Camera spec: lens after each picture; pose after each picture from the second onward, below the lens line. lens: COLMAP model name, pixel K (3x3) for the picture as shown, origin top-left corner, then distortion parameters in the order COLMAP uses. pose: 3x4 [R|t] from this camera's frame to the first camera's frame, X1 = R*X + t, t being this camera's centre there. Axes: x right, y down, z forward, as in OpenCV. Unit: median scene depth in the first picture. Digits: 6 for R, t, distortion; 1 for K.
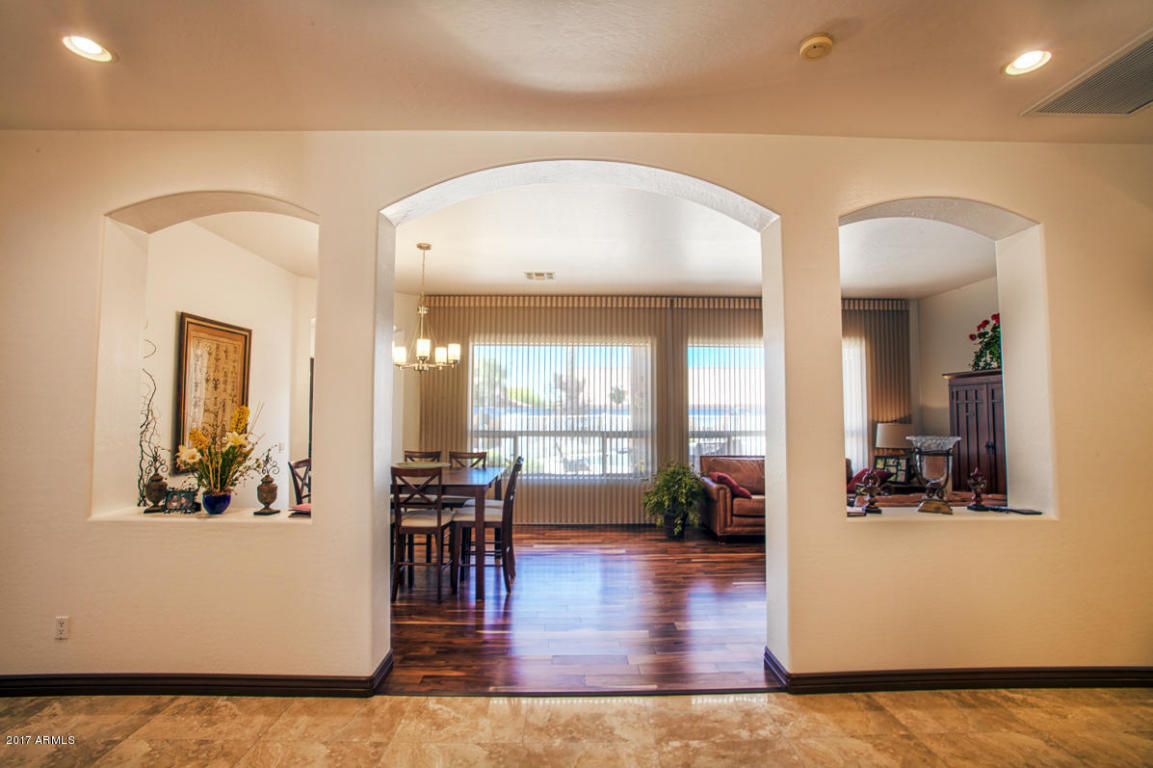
lens RADIAL K [[540.4, 0, 583.3], [0, 540.4, 385.8], [0, 0, 1]] dist [-0.046360, 0.006132]
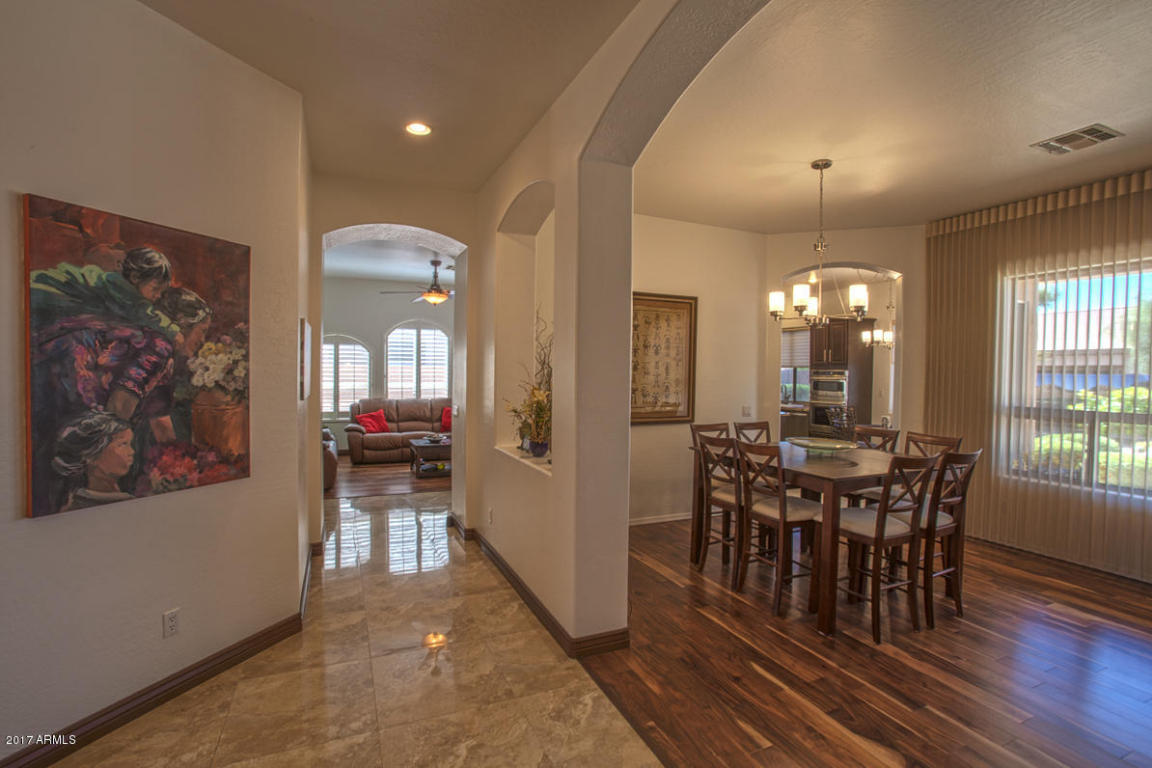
lens RADIAL K [[540.0, 0, 557.1], [0, 540.0, 386.7], [0, 0, 1]] dist [-0.046360, 0.006132]
pose [[0.366130, 0.032282, -0.930004, 0.245149], [0.026360, 0.998637, 0.045042, 0.014785], [0.930190, -0.041006, 0.364780, 0.300843]]
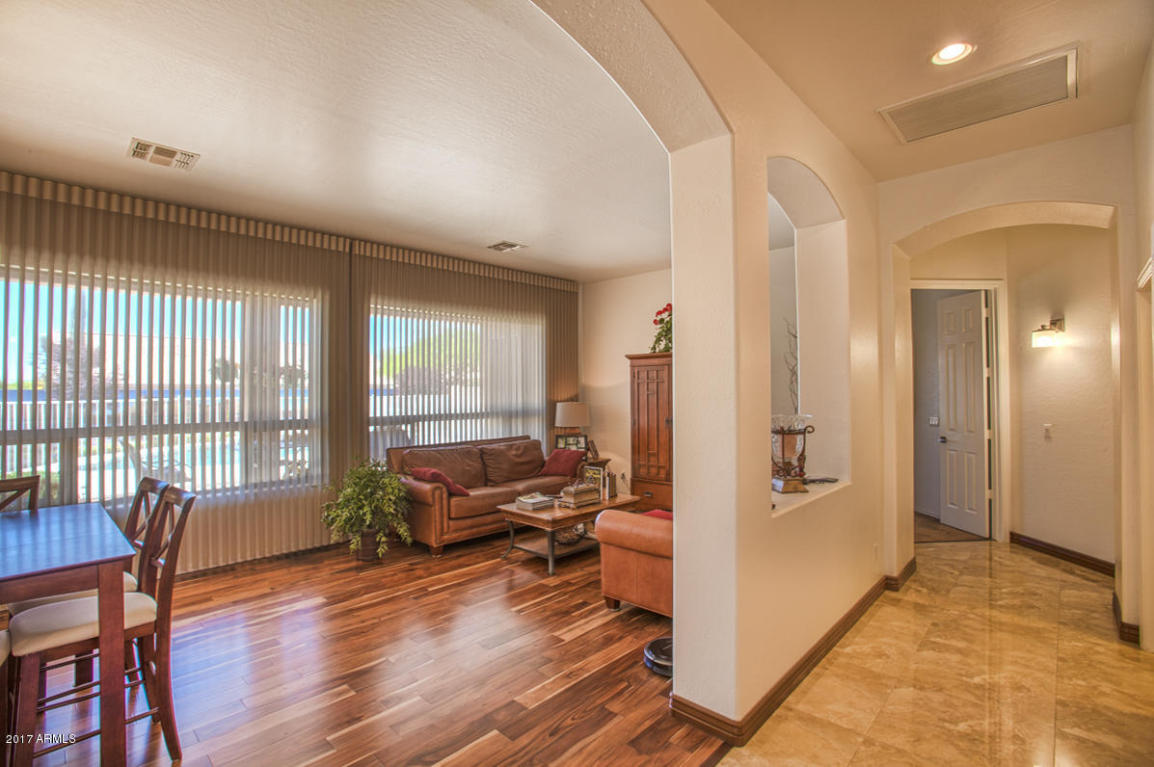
lens RADIAL K [[540.9, 0, 575.6], [0, 540.9, 387.2], [0, 0, 1]] dist [-0.046360, 0.006132]
pose [[0.709928, -0.002907, 0.704269, -0.160684], [-0.024514, 0.999284, 0.028835, 0.013255], [-0.703848, -0.037735, 0.709348, 0.297395]]
